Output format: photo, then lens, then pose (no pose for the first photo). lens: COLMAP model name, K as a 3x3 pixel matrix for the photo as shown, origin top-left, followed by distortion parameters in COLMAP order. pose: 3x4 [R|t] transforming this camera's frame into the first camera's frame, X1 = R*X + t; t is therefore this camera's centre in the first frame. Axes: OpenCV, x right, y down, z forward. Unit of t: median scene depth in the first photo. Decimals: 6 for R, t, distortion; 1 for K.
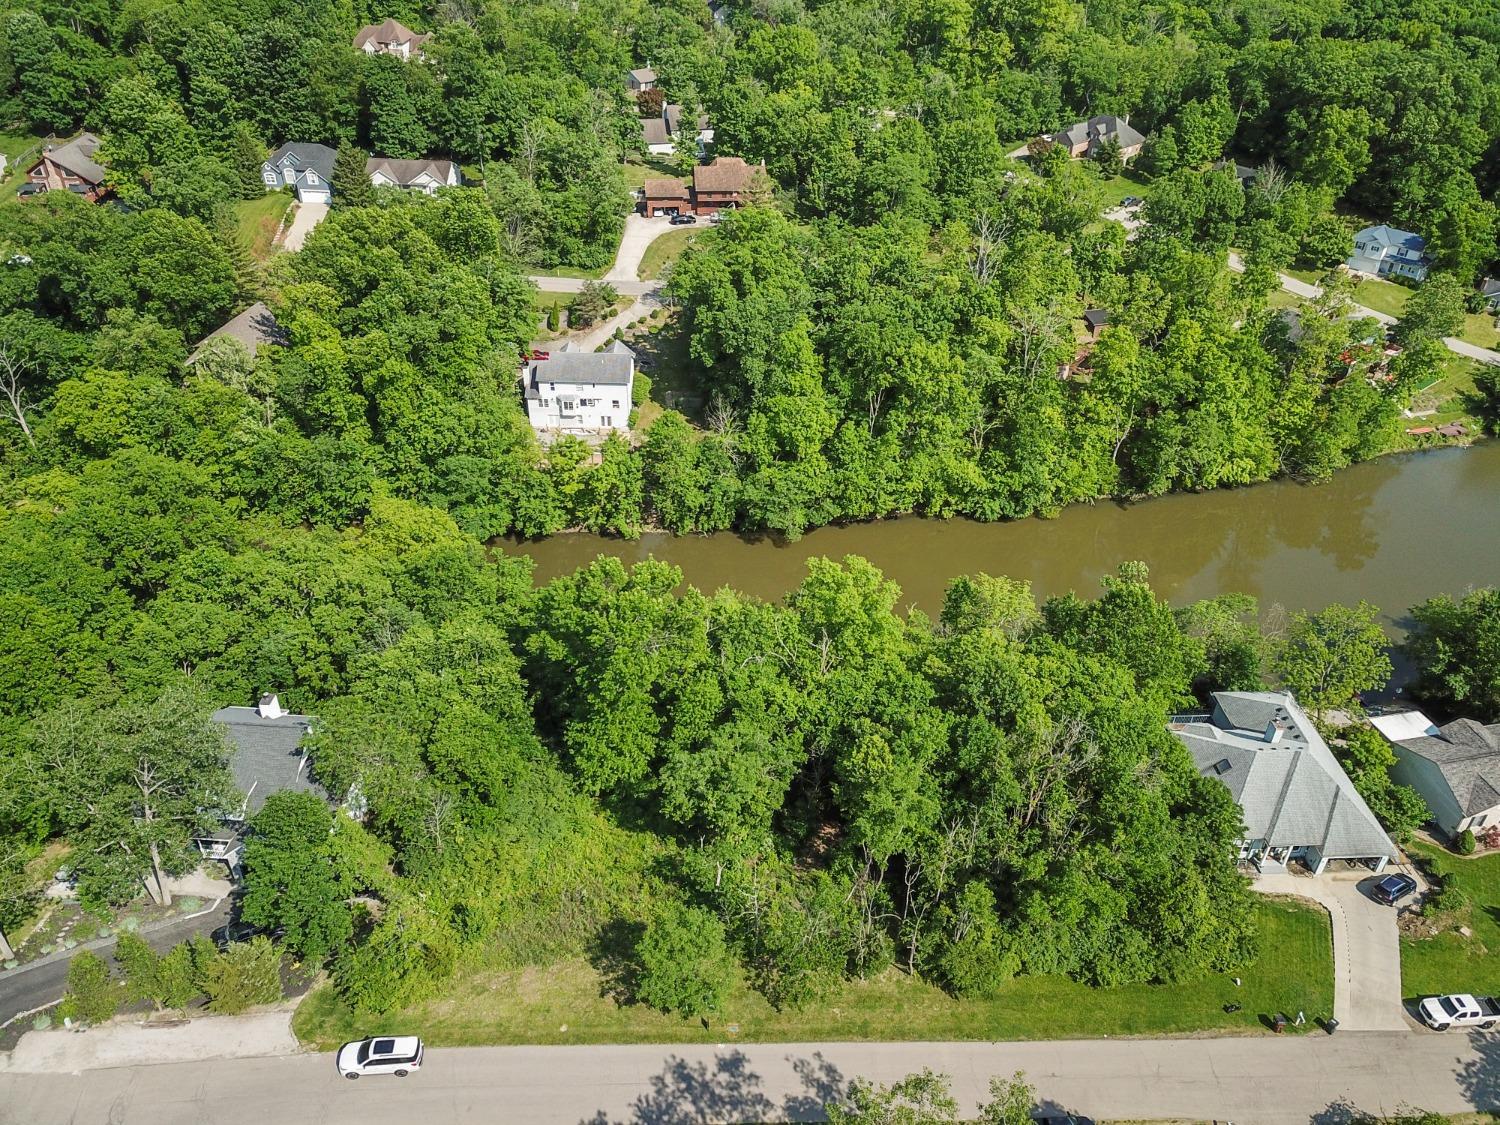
lens RADIAL K [[1132.8, 0, 750.0], [0, 1132.8, 562.5], [0, 0, 1]] dist [0.001874, 0.016944]
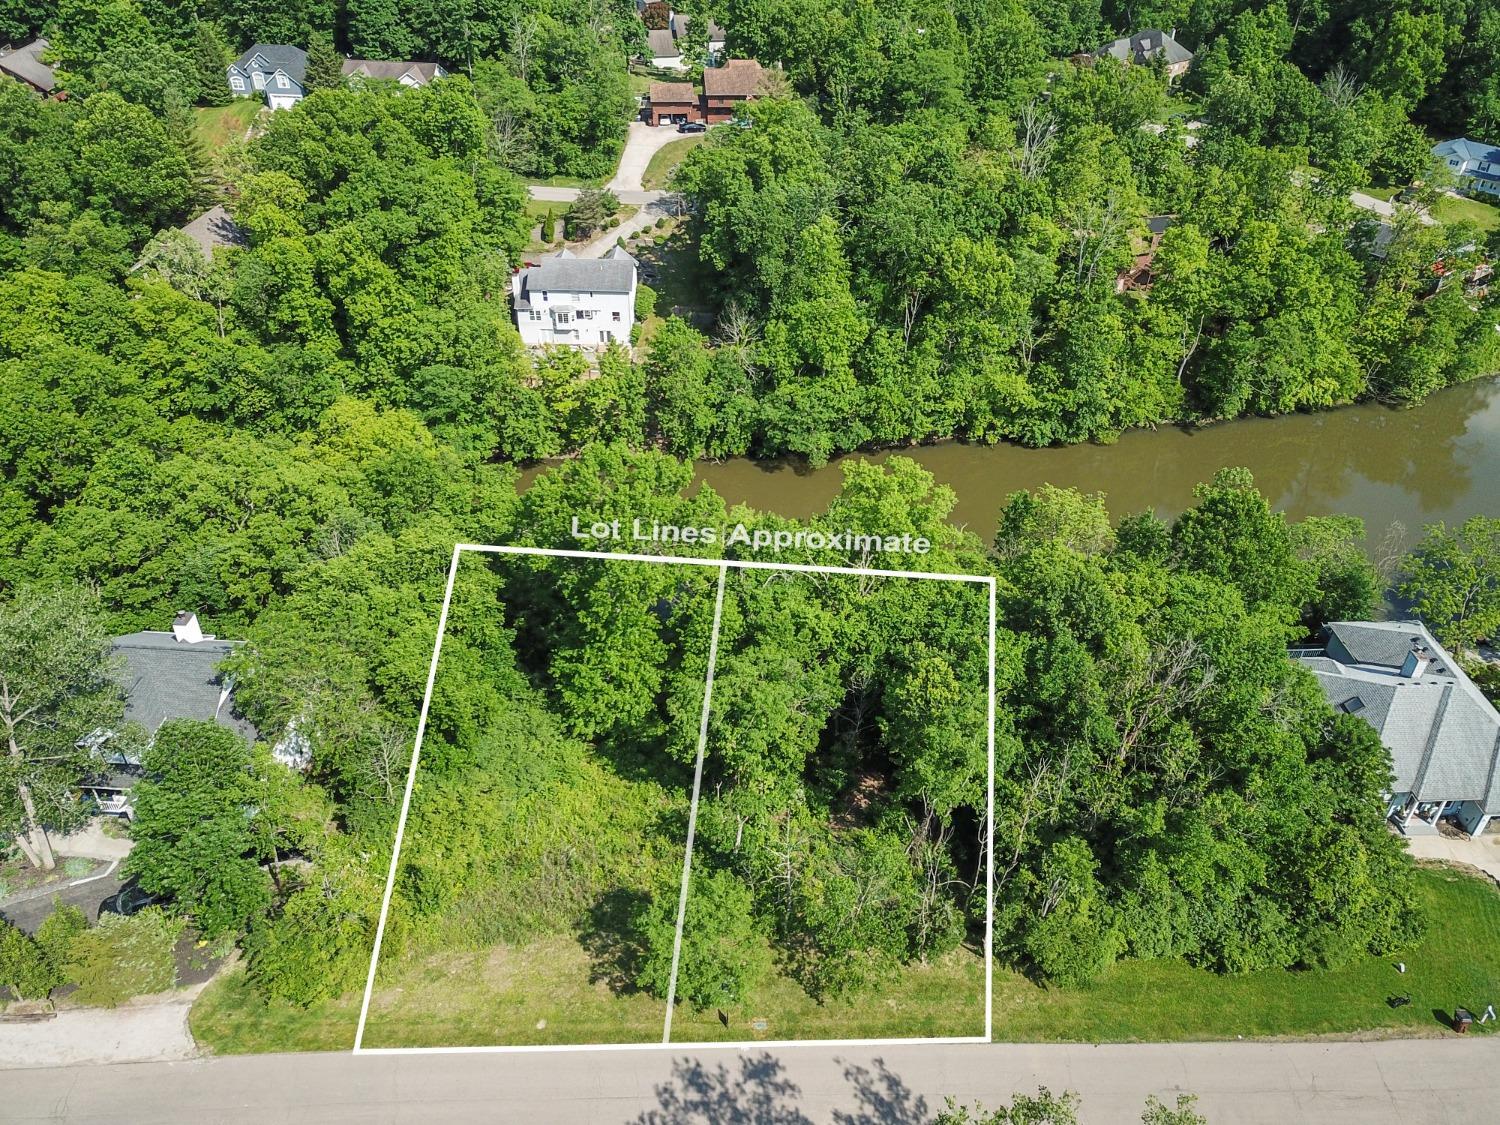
lens RADIAL K [[1132.8, 0, 750.0], [0, 1132.8, 562.5], [0, 0, 1]] dist [0.001874, 0.016944]
pose [[0.999979, 0.000662, -0.006476, -0.008786], [-0.000570, 0.999899, 0.014196, 0.043586], [0.006484, -0.014192, 0.999878, 0.119621]]
